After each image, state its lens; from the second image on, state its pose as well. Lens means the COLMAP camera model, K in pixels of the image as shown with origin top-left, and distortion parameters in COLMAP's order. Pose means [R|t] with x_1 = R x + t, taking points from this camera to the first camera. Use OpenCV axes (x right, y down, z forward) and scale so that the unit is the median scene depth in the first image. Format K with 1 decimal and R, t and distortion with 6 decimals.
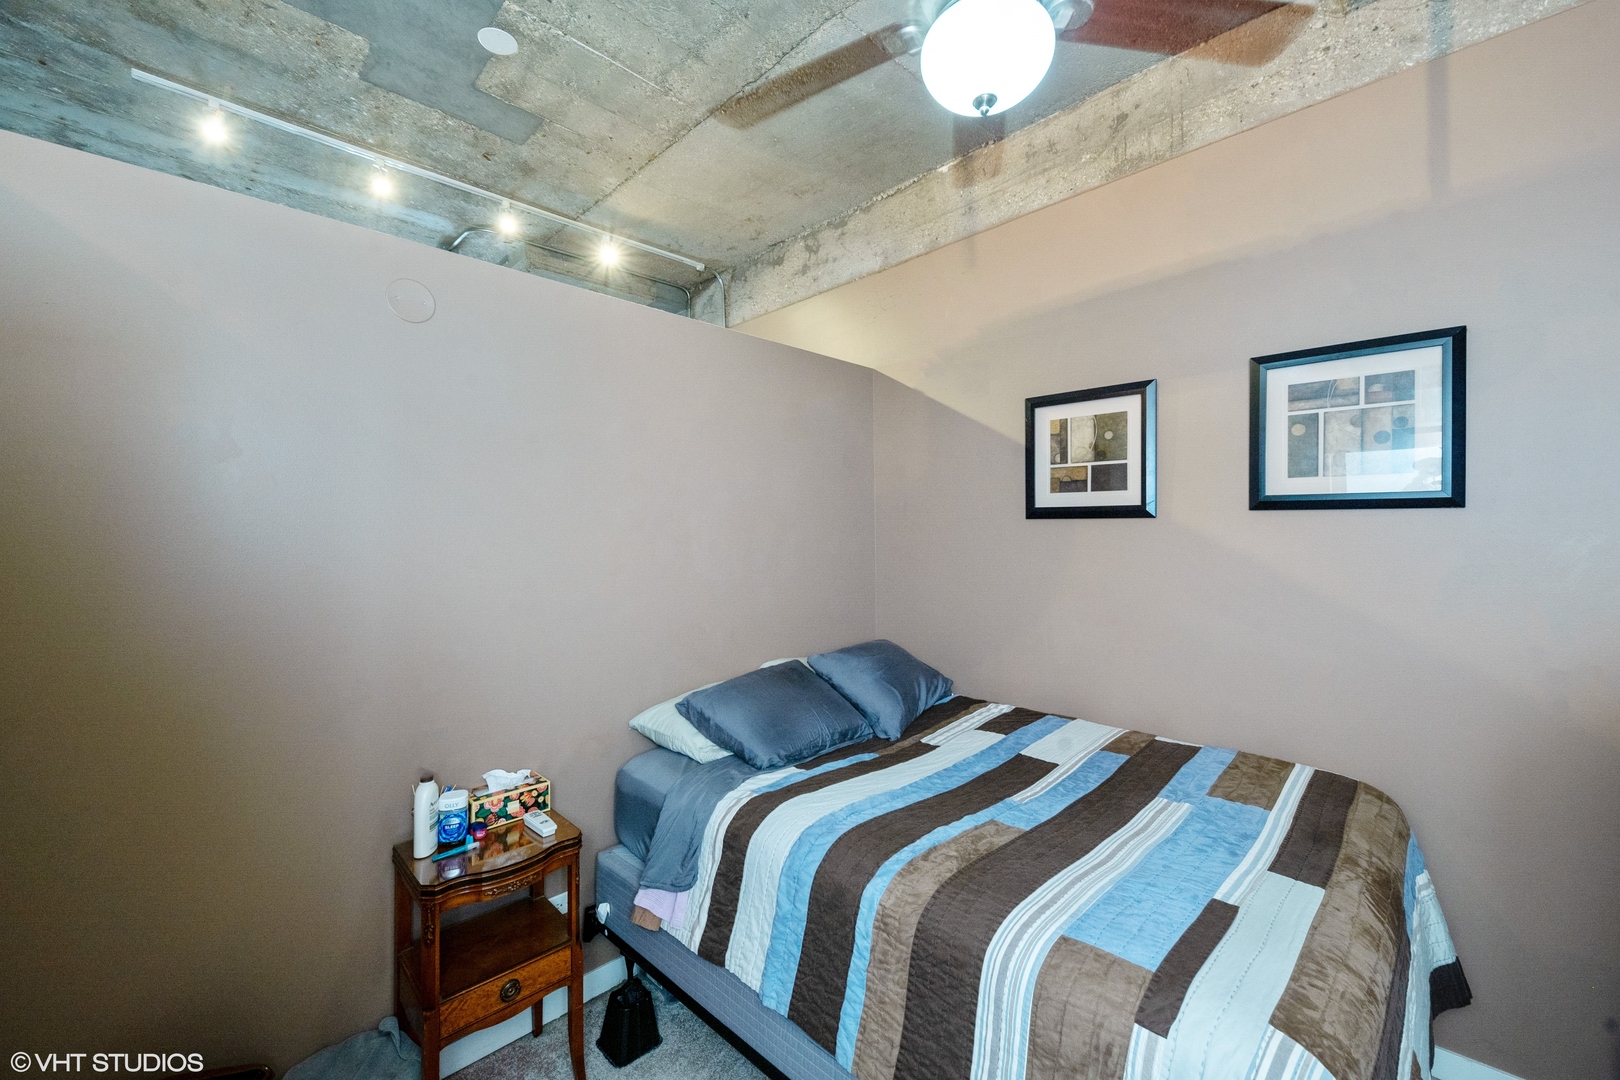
lens RADIAL K [[654.1, 0, 807.8], [0, 654.1, 540.5], [0, 0, 1]] dist [0.001988, 0.000084]
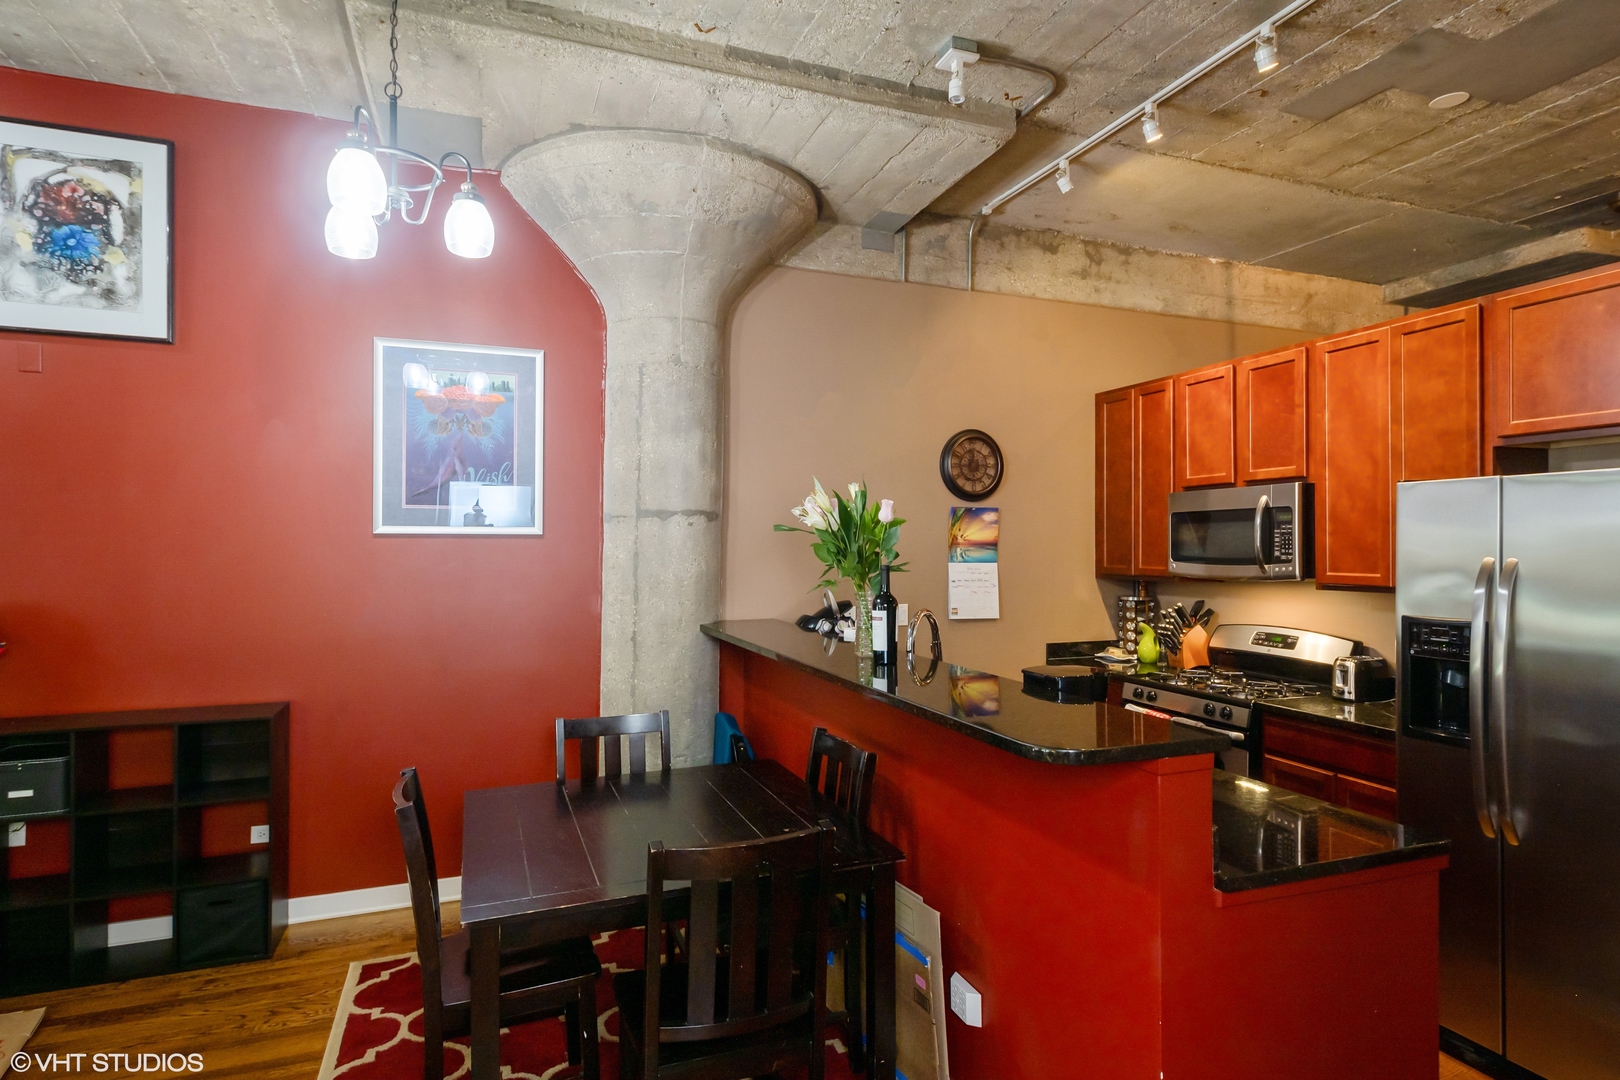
lens RADIAL K [[875.5, 0, 807.1], [0, 875.5, 531.1], [0, 0, 1]] dist [0.015259, 0.001141]
pose [[0.389906, 0.015460, 0.920725, -1.406825], [-0.002950, 0.999875, -0.015539, -0.000466], [-0.920850, 0.003343, 0.389902, 0.875937]]
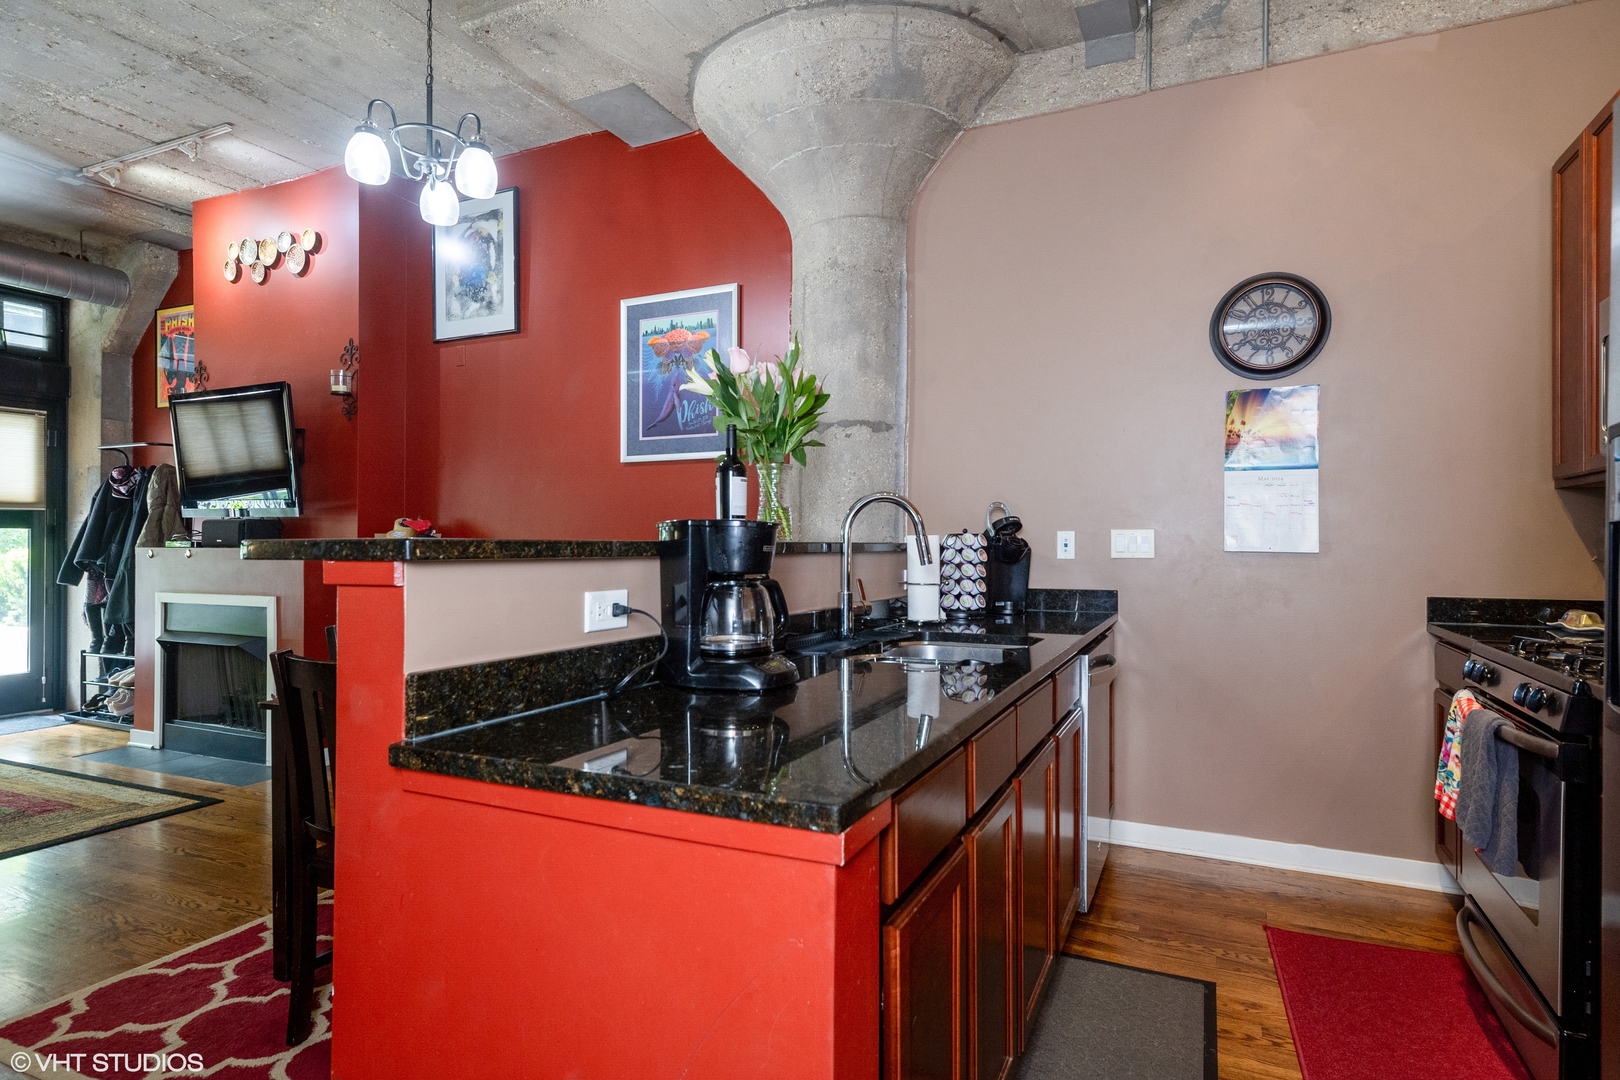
lens RADIAL K [[875.5, 0, 805.7], [0, 875.5, 535.6], [0, 0, 1]] dist [0.015259, 0.001141]
pose [[0.933849, 0.007321, 0.357593, -0.875288], [-0.002965, 0.999915, -0.012727, 0.101975], [-0.357655, 0.010824, 0.933791, 0.508493]]
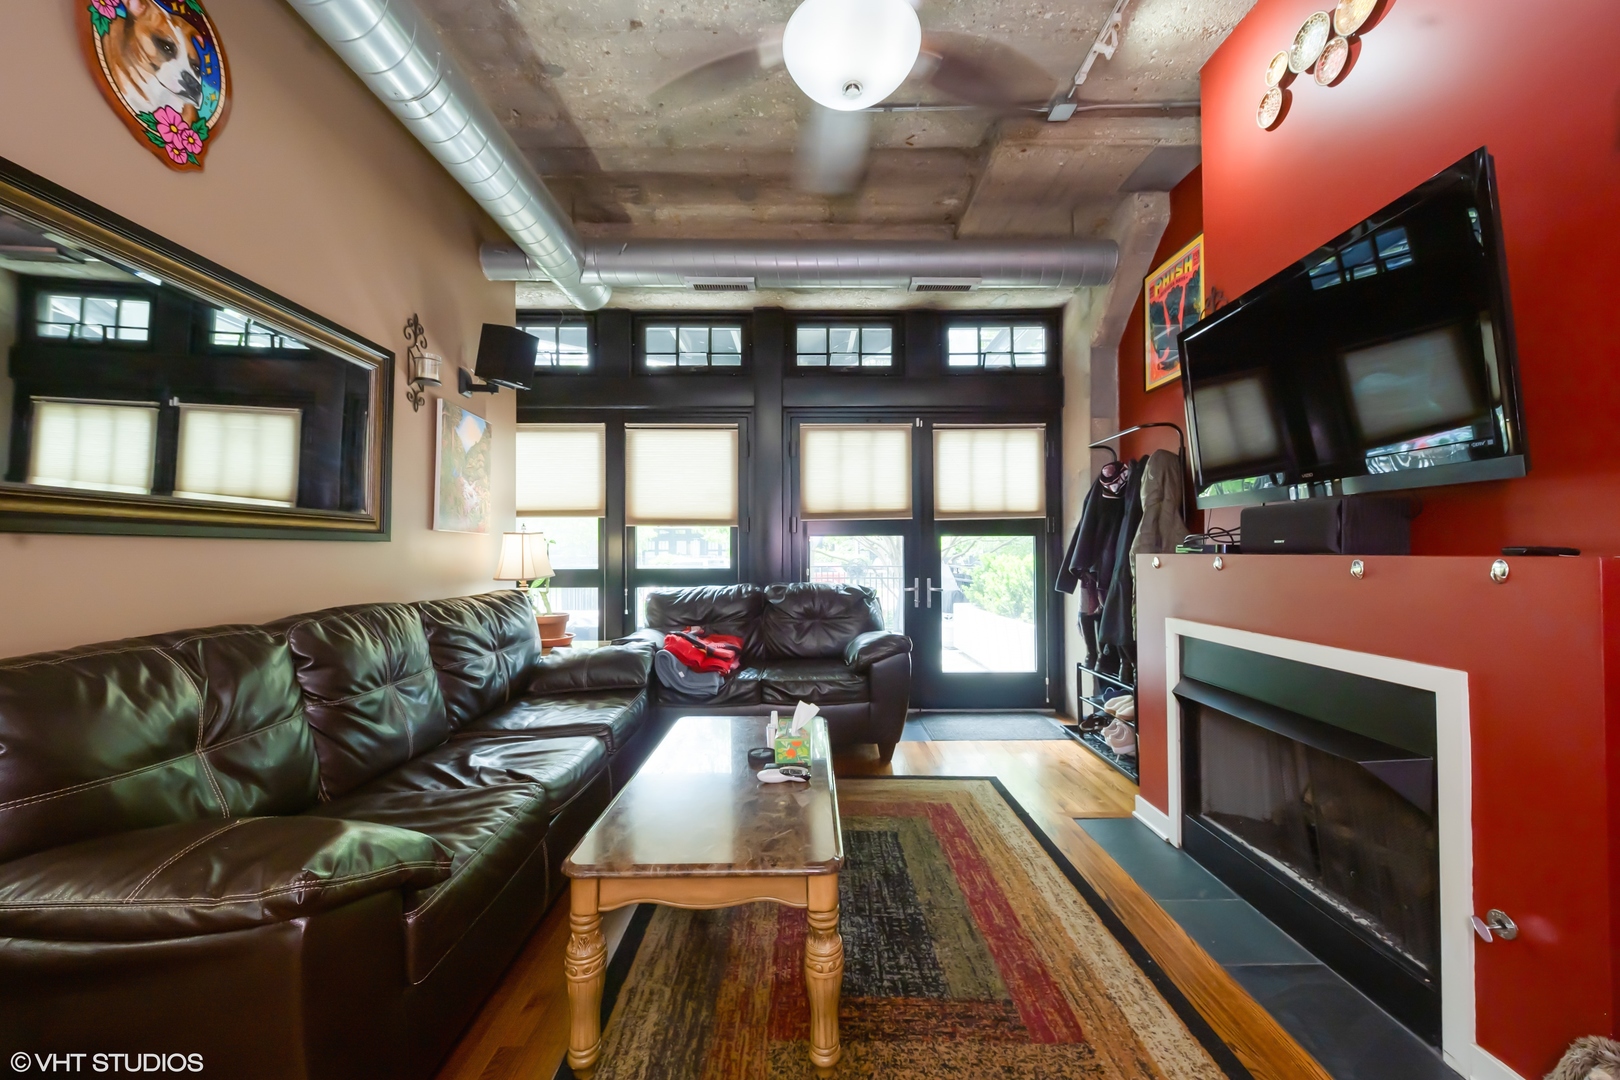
lens RADIAL K [[576.7, 0, 814.2], [0, 576.7, 549.1], [0, 0, 1]] dist [0.000033, -0.002174]
pose [[0.735867, -0.005557, -0.677103, -1.188712], [0.001762, 0.999979, -0.006291, 0.104033], [0.677124, 0.003436, 0.735861, 1.448552]]
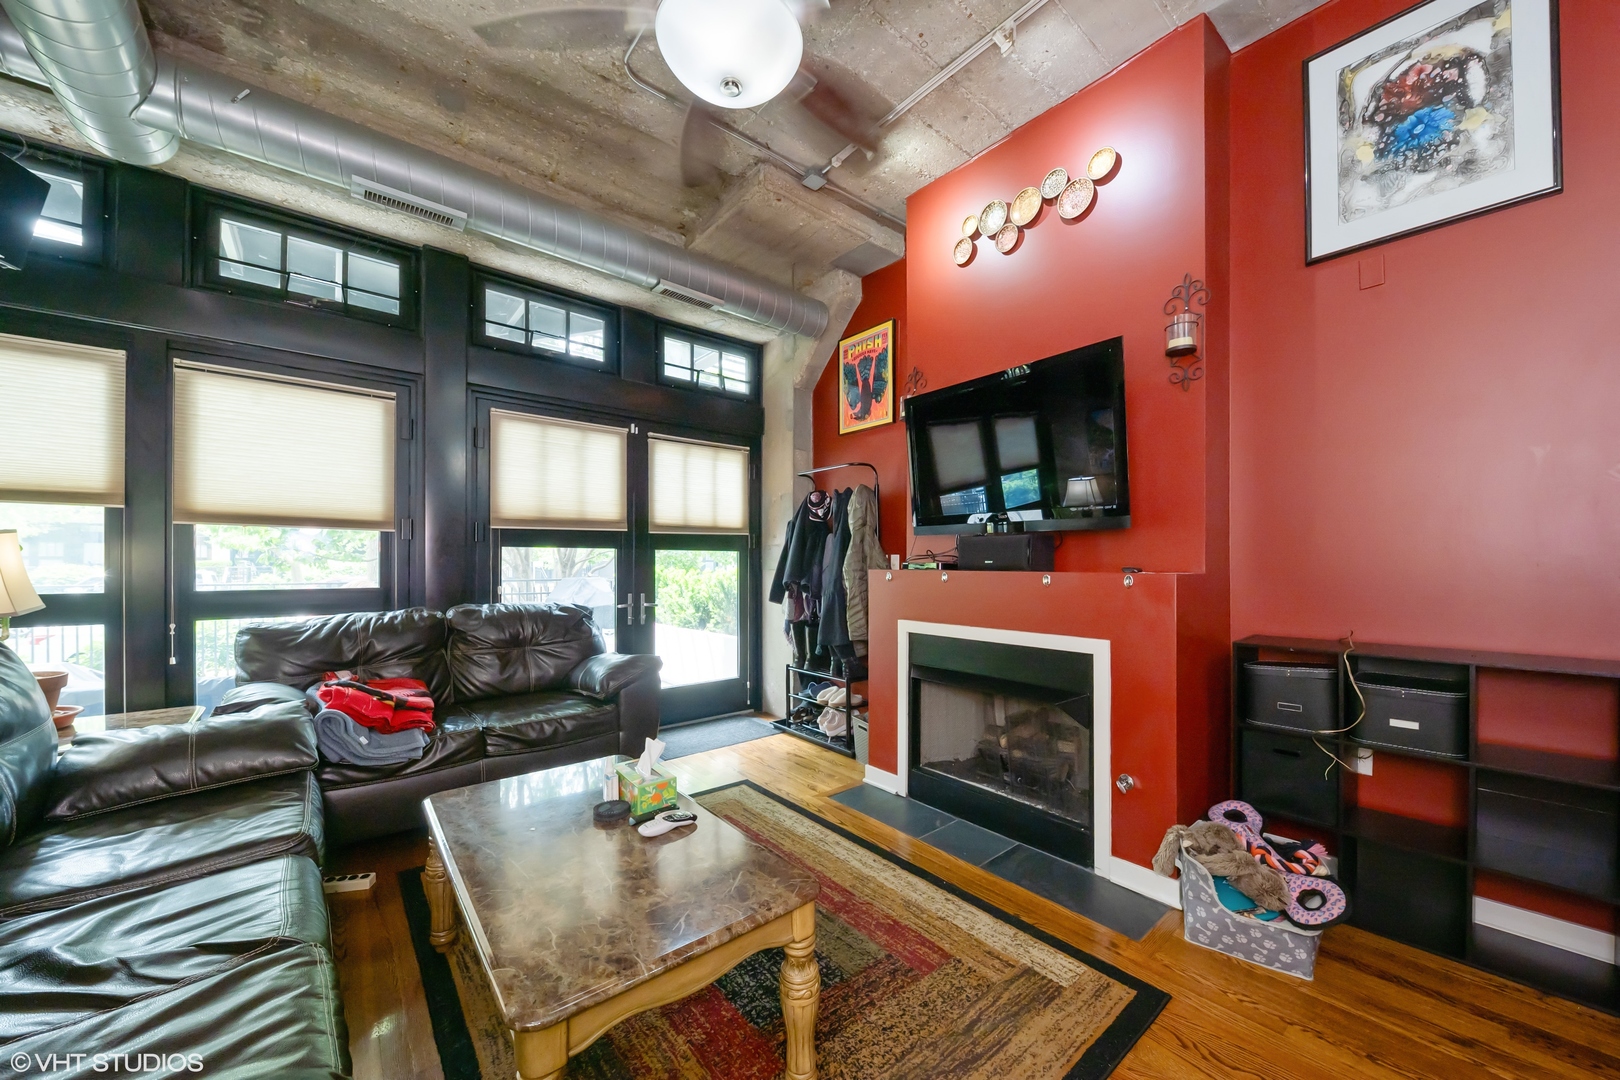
lens RADIAL K [[576.7, 0, 832.7], [0, 576.7, 562.8], [0, 0, 1]] dist [0.000033, -0.002174]
pose [[0.999166, 0.002973, -0.040736, -1.392250], [-0.003086, 0.999992, -0.002709, 0.098981], [0.040728, 0.002832, 0.999166, 1.364733]]
